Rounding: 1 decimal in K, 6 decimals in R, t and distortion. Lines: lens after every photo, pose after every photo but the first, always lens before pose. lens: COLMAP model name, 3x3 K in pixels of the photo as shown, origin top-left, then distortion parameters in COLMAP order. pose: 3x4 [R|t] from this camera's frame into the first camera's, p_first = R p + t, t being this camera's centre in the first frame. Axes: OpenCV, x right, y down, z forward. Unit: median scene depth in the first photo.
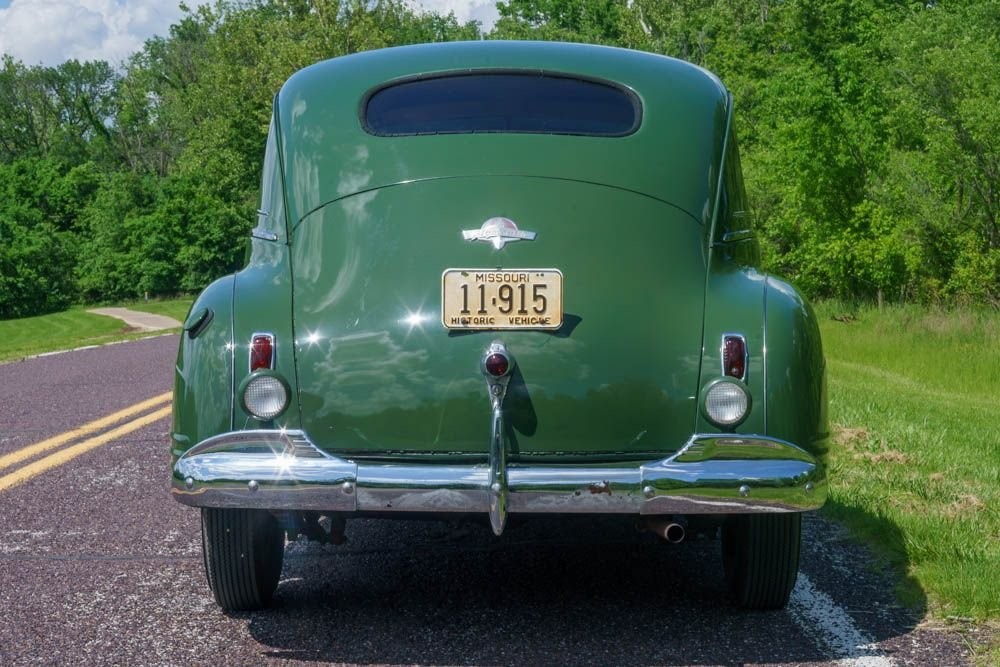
lens RADIAL K [[2103.4, 0, 501.2], [0, 2103.4, 338.3], [0, 0, 1]] dist [-0.021571, 0.000000]
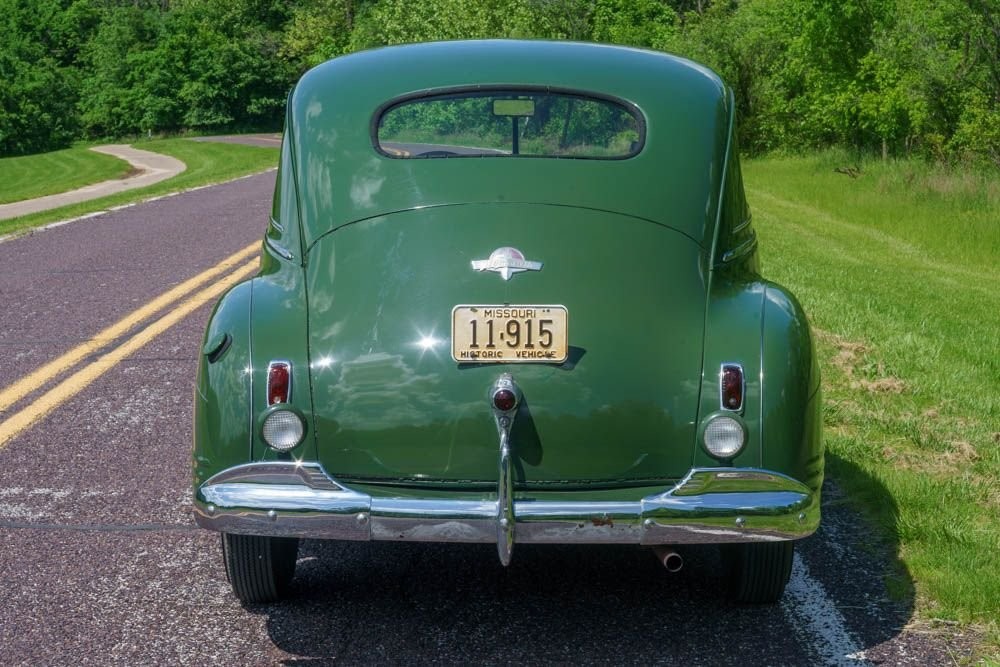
lens RADIAL K [[2103.4, 0, 499.3], [0, 2103.4, 327.8], [0, 0, 1]] dist [-0.021571, 0.000000]
pose [[0.999994, 0.002412, -0.002607, -0.001928], [-0.002207, 0.997107, 0.075982, -0.096731], [0.002783, -0.075976, 0.997106, -0.036057]]
